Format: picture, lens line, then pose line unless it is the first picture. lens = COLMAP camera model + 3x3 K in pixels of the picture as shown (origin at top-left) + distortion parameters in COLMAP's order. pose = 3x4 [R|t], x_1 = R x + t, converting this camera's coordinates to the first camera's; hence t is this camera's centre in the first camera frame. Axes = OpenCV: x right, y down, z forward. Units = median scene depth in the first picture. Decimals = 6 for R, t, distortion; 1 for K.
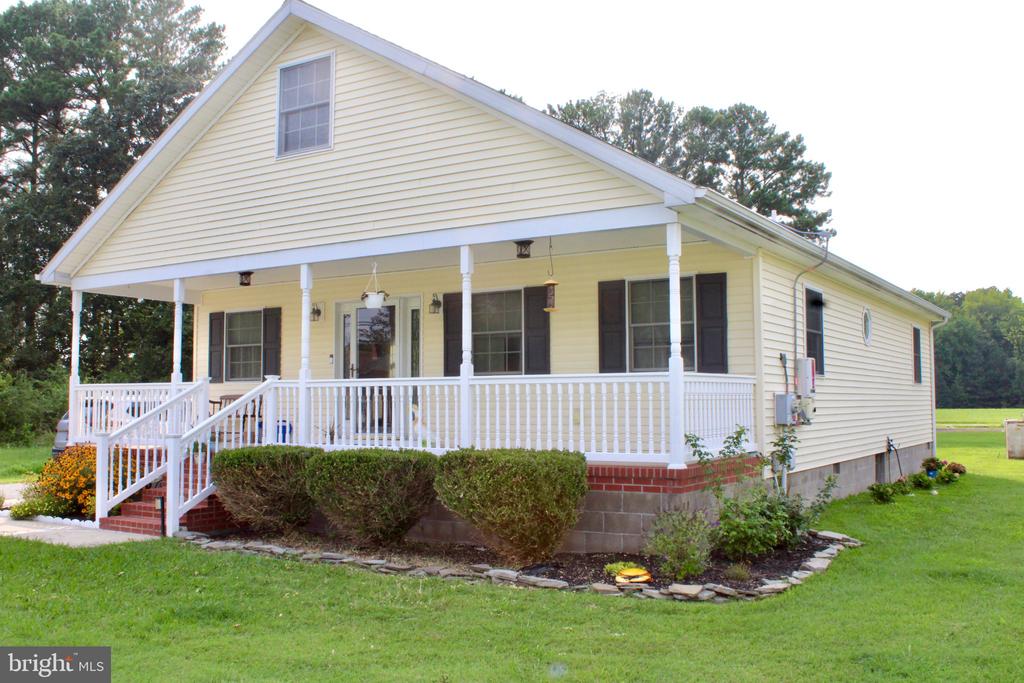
lens RADIAL K [[958.8, 0, 512.0], [0, 958.8, 341.5], [0, 0, 1]] dist [-0.054827, -0.000576]
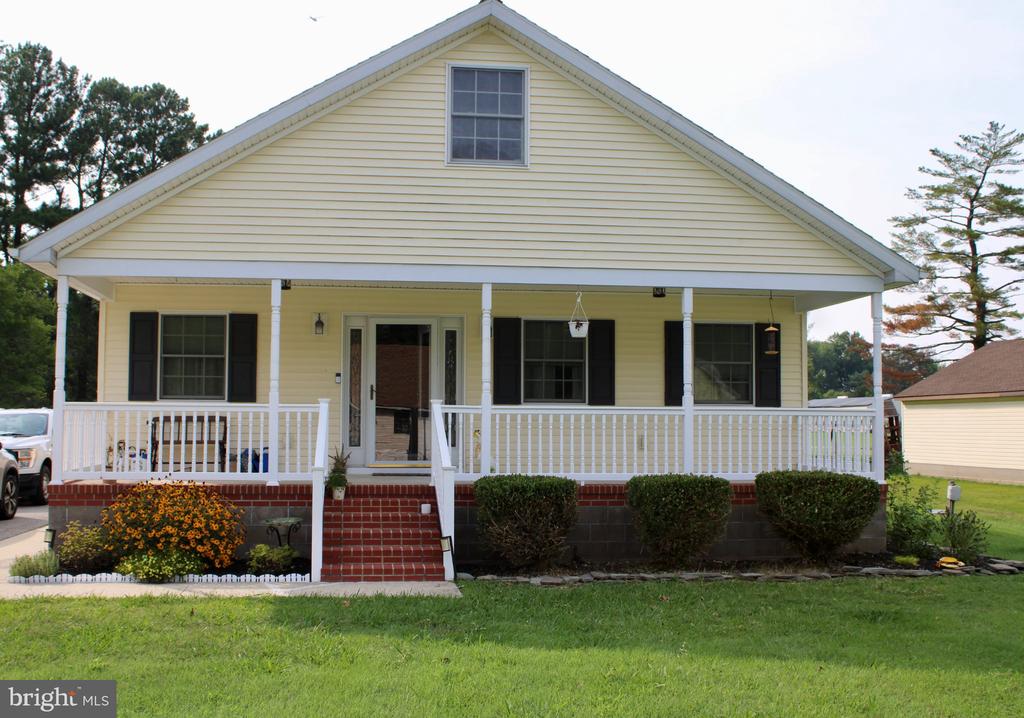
lens RADIAL K [[1077.0, 0, 591.4], [0, 1077.0, 359.3], [0, 0, 1]] dist [-0.022092, -0.228700]
pose [[0.744022, 0.048306, 0.666407, -0.787029], [-0.047083, 0.998694, -0.019827, 0.009591], [-0.666494, -0.016624, 0.745325, 0.127781]]
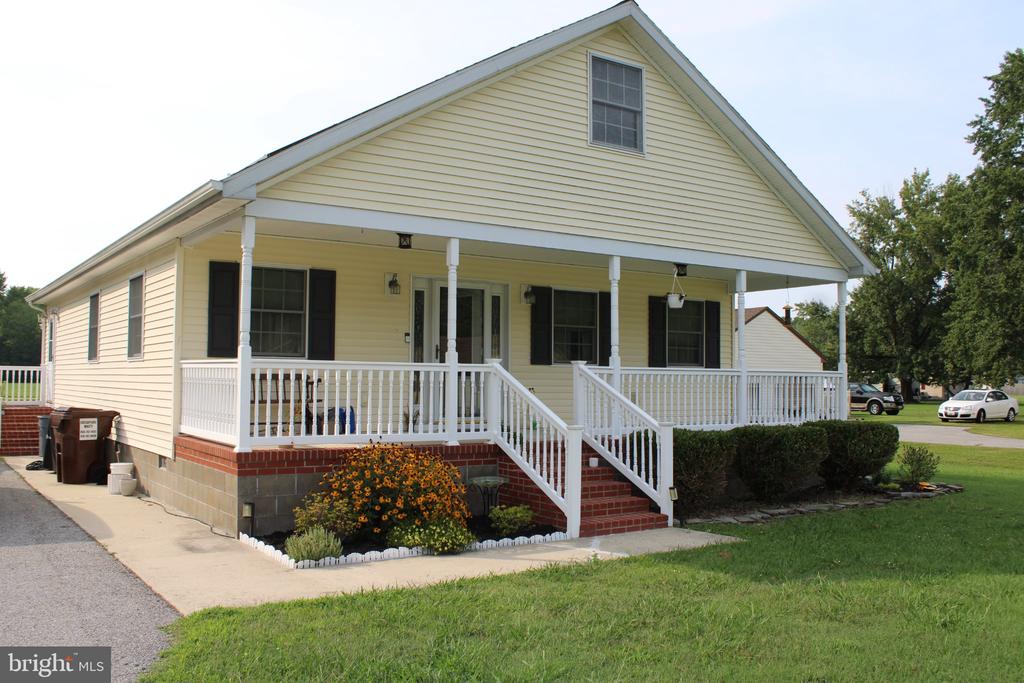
lens RADIAL K [[891.3, 0, 512.2], [0, 891.3, 329.1], [0, 0, 1]] dist [-0.077833, -0.003714]
pose [[0.385760, 0.066083, 0.920230, -1.069718], [-0.062369, 0.997018, -0.045452, 0.046715], [-0.920489, -0.039861, 0.388731, 0.674501]]
